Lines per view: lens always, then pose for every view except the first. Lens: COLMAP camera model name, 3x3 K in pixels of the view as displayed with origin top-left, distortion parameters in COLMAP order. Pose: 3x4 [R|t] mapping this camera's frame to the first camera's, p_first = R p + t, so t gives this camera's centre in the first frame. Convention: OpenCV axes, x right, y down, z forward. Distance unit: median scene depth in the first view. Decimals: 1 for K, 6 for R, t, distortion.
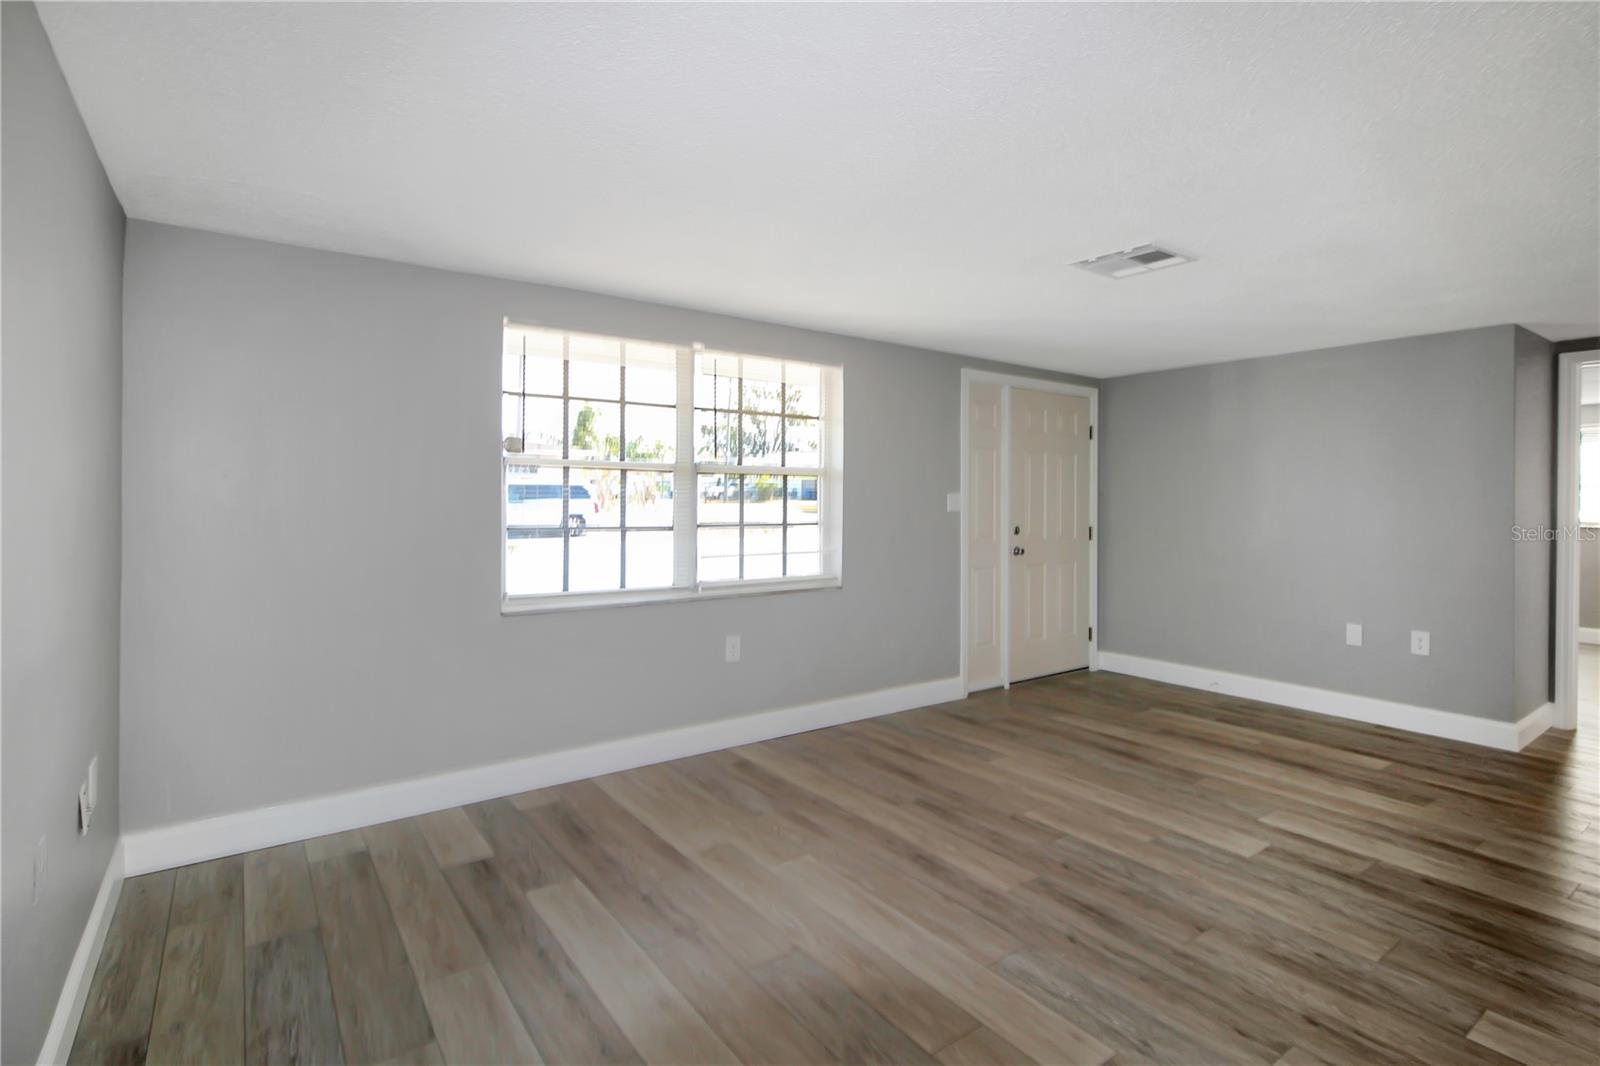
lens RADIAL K [[773.5, 0, 801.4], [0, 773.5, 500.0], [0, 0, 1]] dist [0.003311, 0.001393]
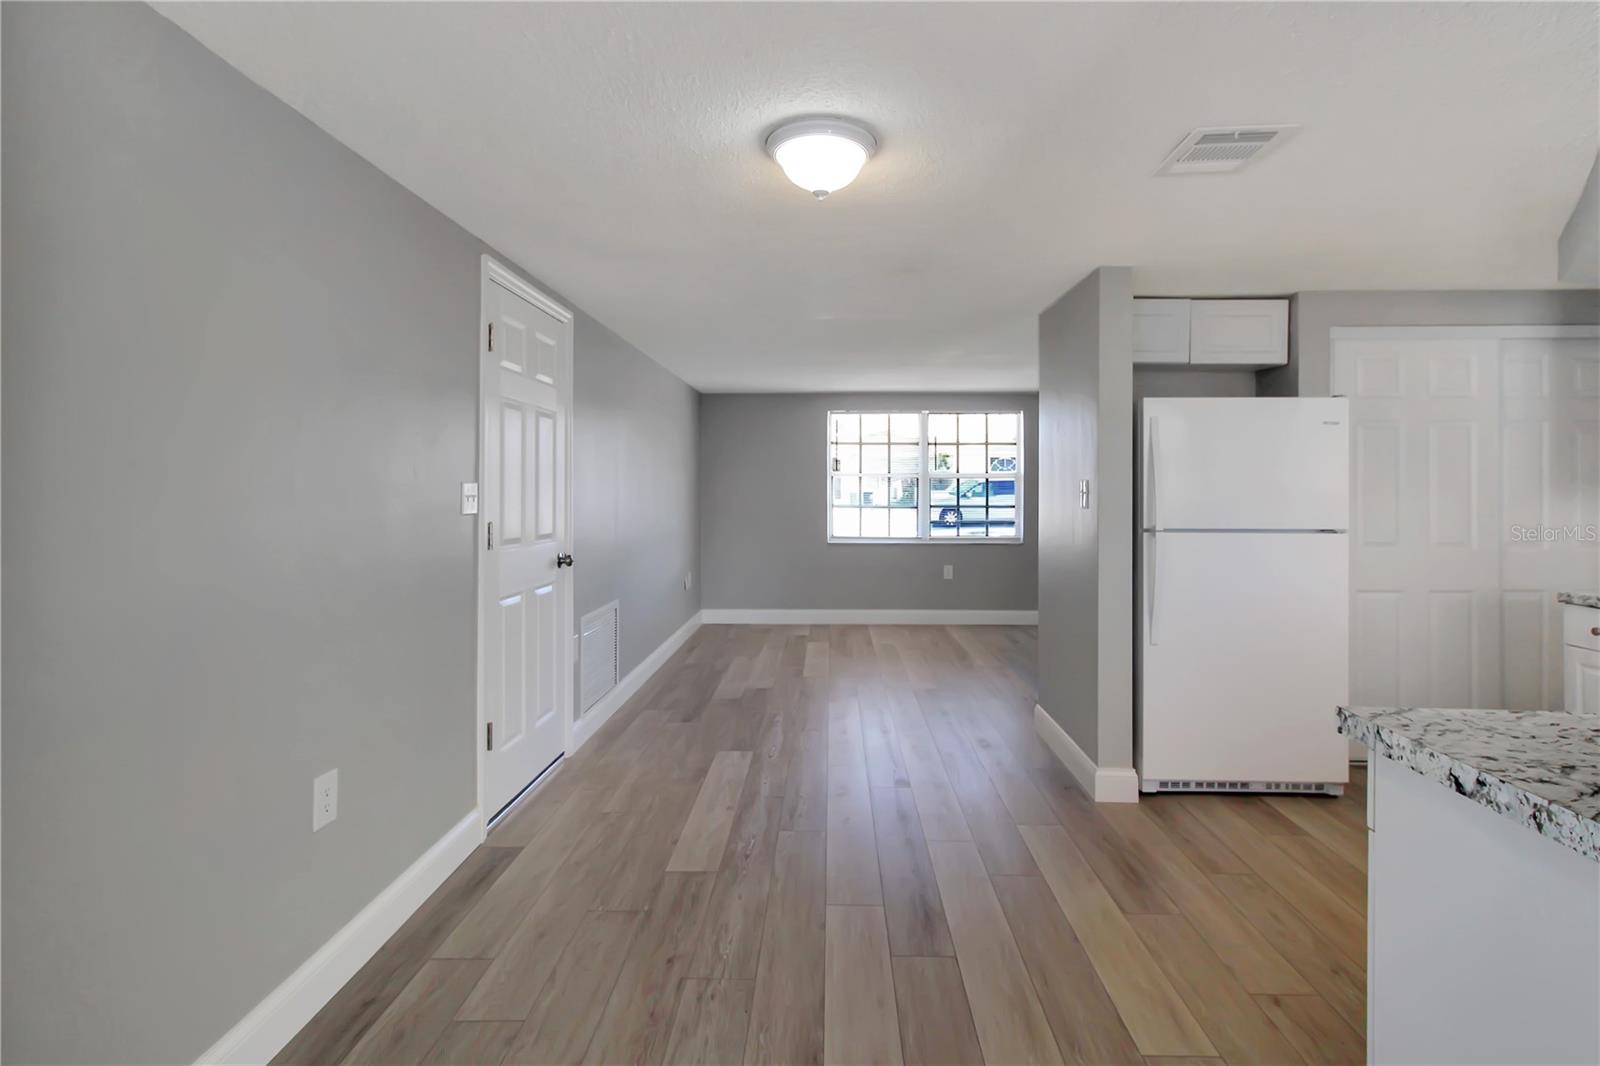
lens RADIAL K [[784.9, 0, 809.4], [0, 784.9, 490.3], [0, 0, 1]] dist [0.001619, 0.000528]
pose [[0.793695, -0.006020, -0.608286, 0.944880], [0.002822, 0.999977, -0.006215, 0.006894], [0.608309, 0.003217, 0.793694, -0.826158]]
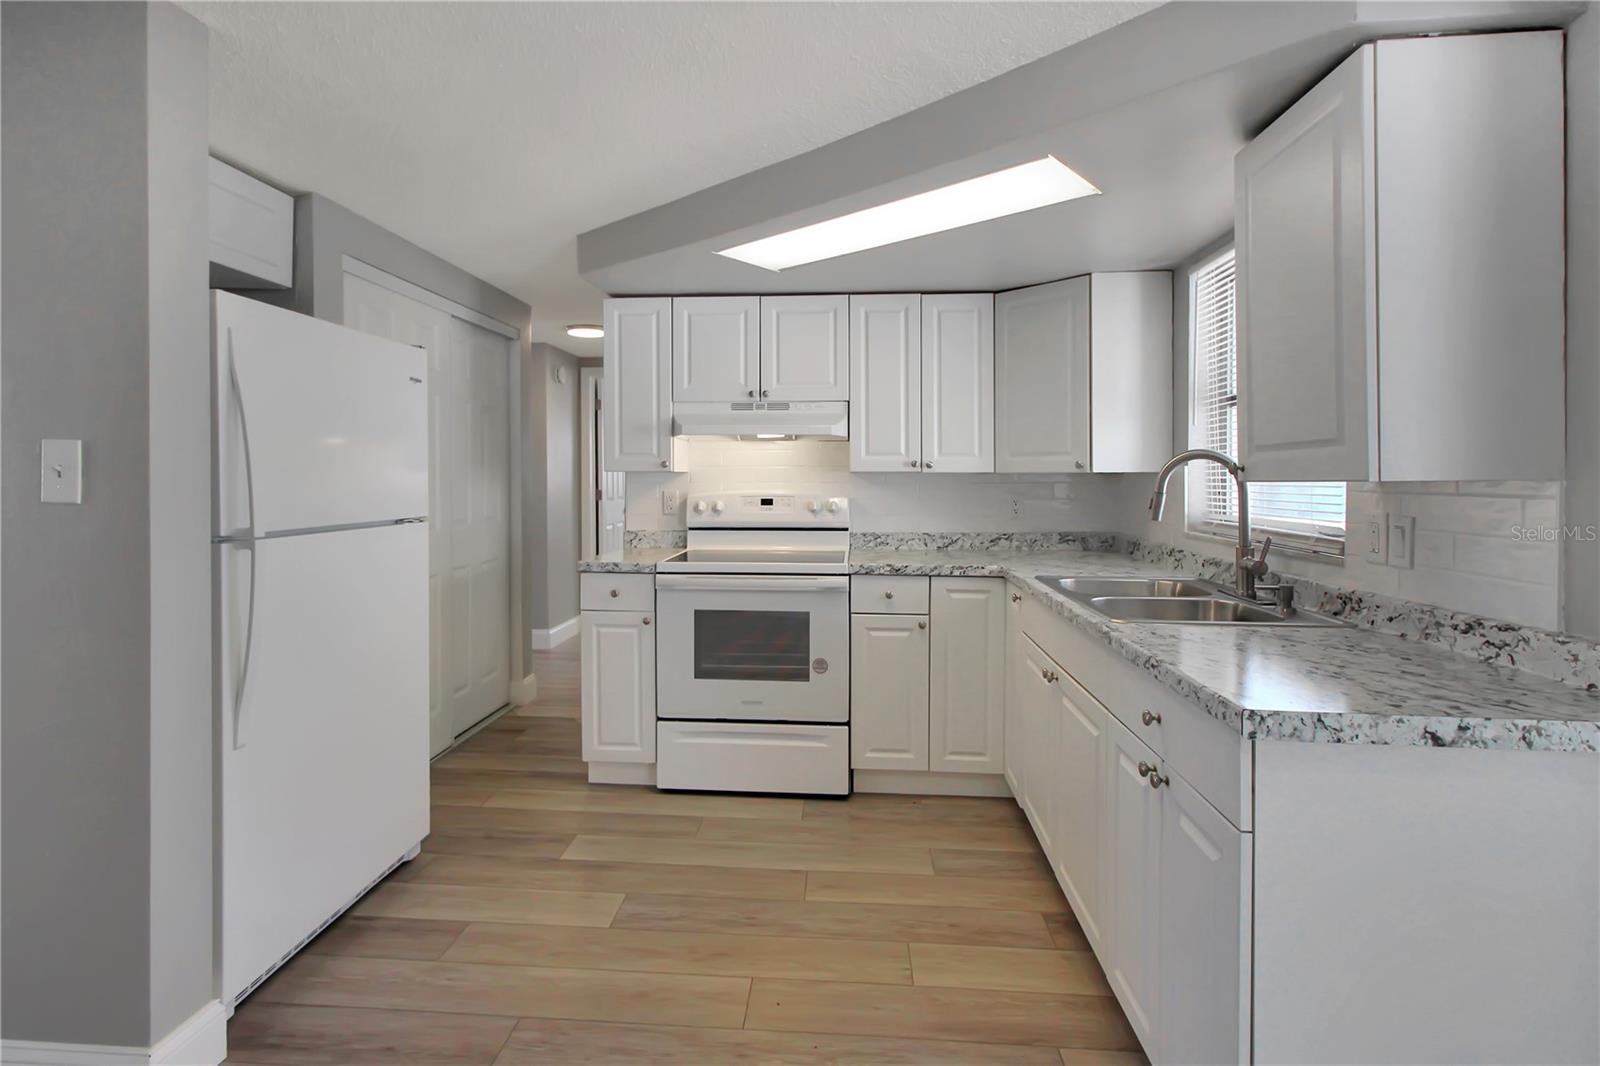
lens RADIAL K [[776.4, 0, 794.8], [0, 776.4, 483.3], [0, 0, 1]] dist [0.003015, 0.001892]
pose [[0.643453, -0.016651, 0.765304, 0.534409], [0.006669, 0.999847, 0.016146, 0.008406], [-0.765456, -0.005286, 0.643466, -0.421551]]
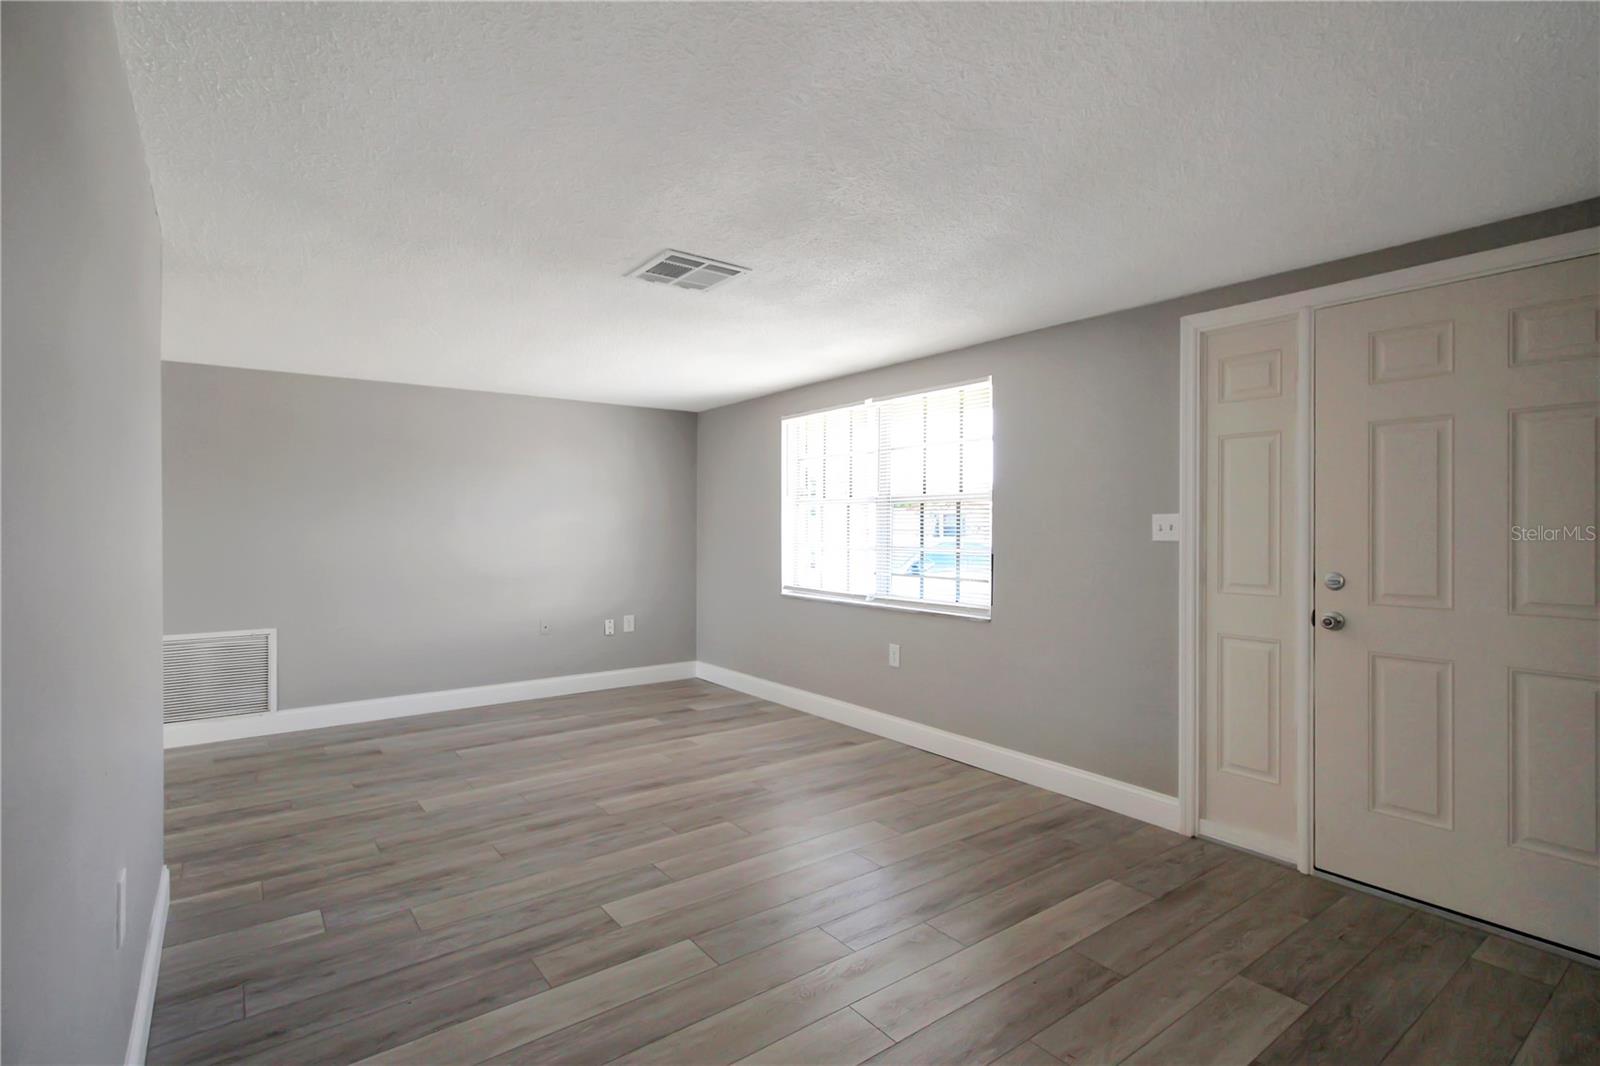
lens RADIAL K [[772.3, 0, 819.7], [0, 772.3, 527.9], [0, 0, 1]] dist [0.028517, 0.000174]
pose [[0.031676, -0.001200, -0.999497, 1.251321], [0.001609, 0.999998, -0.001150, 0.004480], [0.999497, -0.001571, 0.031678, 1.010250]]
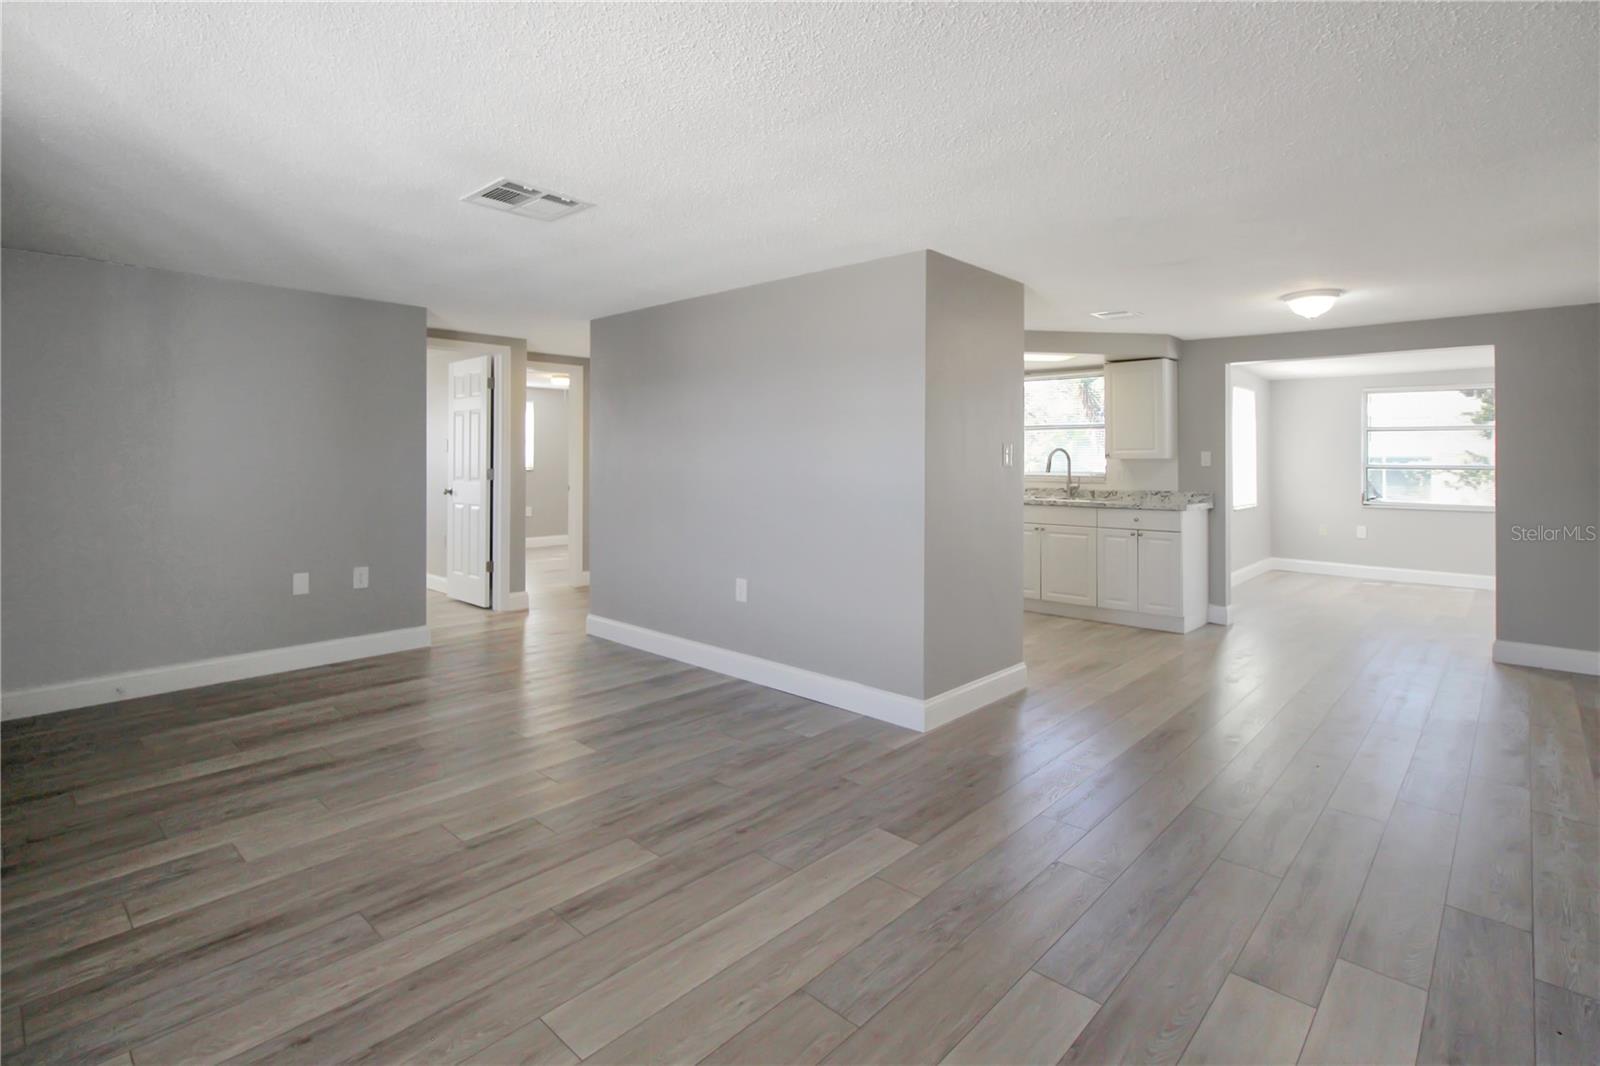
lens RADIAL K [[774.1, 0, 809.9], [0, 774.1, 452.9], [0, 0, 1]] dist [0.000813, 0.000655]
pose [[-0.196931, -0.003532, 0.980411, -0.527691], [-0.002538, 0.999992, 0.003093, -0.000212], [-0.980414, -0.001880, -0.196939, 0.744645]]
